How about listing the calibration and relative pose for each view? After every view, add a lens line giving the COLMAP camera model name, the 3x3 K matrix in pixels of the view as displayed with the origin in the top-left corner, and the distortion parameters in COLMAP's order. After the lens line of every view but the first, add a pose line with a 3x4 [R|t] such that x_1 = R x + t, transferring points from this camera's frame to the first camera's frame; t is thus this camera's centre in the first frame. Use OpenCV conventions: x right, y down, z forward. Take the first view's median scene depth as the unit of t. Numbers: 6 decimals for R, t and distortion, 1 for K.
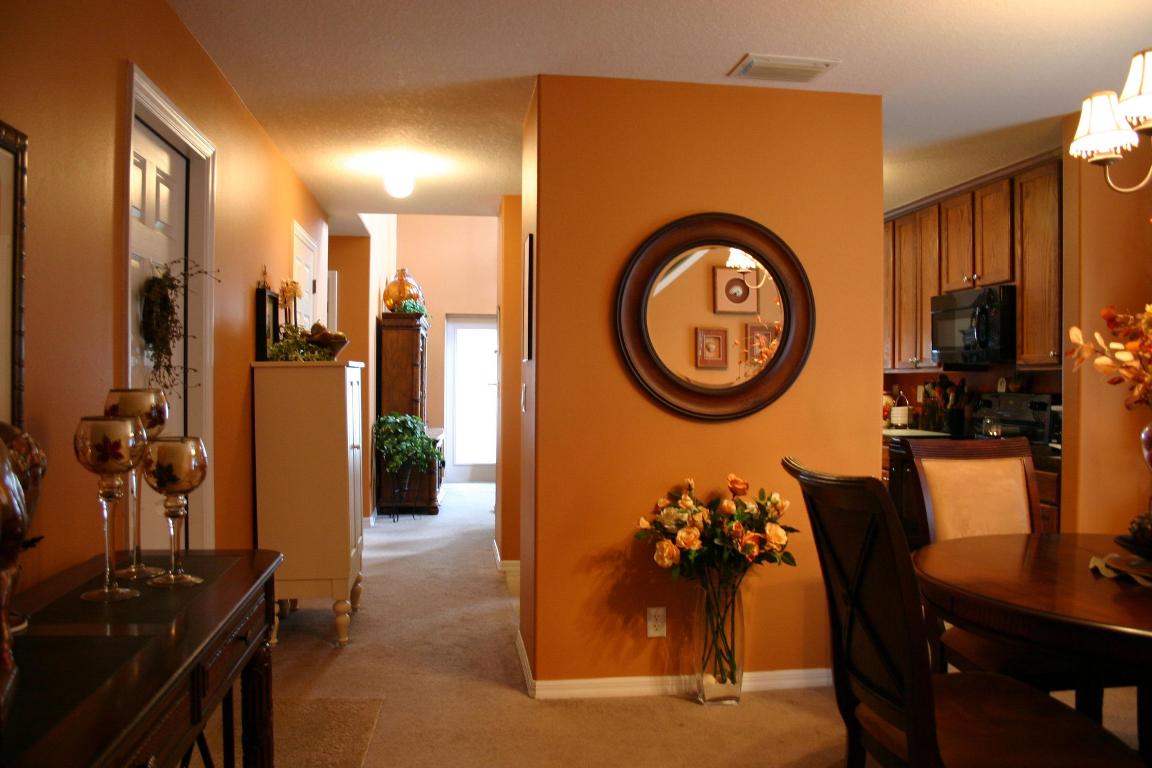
lens RADIAL K [[929.3, 0, 575.9], [0, 929.3, 384.9], [0, 0, 1]] dist [-0.146358, 0.117773]
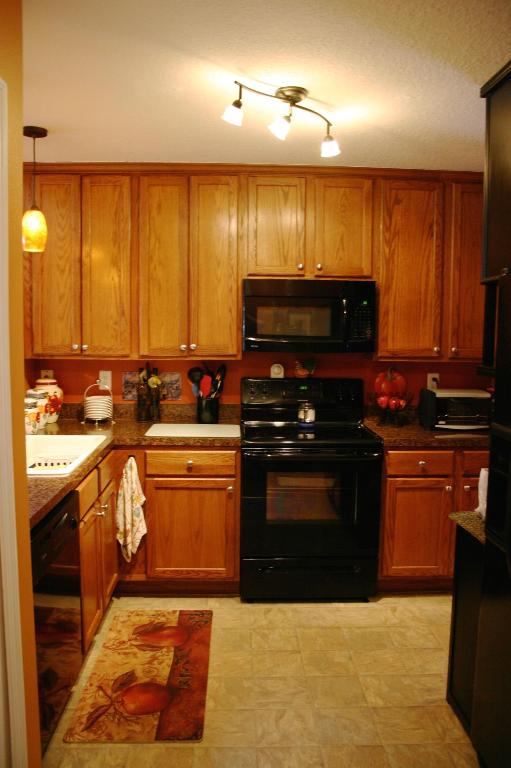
lens RADIAL K [[619.5, 0, 260.5], [0, 619.5, 384.2], [0, 0, 1]] dist [-0.146358, 0.117773]
pose [[0.095120, -0.100439, 0.990386, -0.244852], [-0.006721, 0.994809, 0.101533, -0.059629], [-0.995443, -0.016314, 0.093951, 1.003203]]
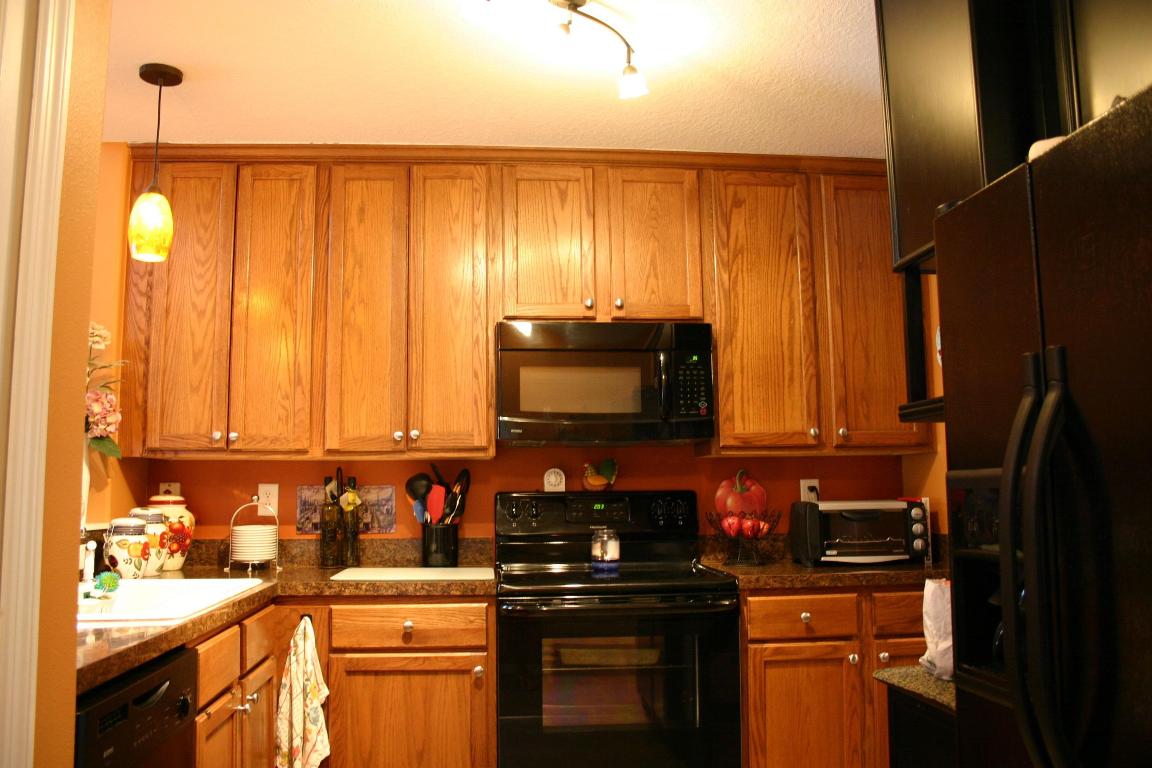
lens RADIAL K [[929.3, 0, 570.7], [0, 929.3, 384.2], [0, 0, 1]] dist [-0.146358, 0.117773]
pose [[0.045542, 0.102107, 0.993730, -0.182216], [0.014516, 0.994590, -0.102861, -0.000108], [-0.998857, 0.019110, 0.043814, 1.010732]]
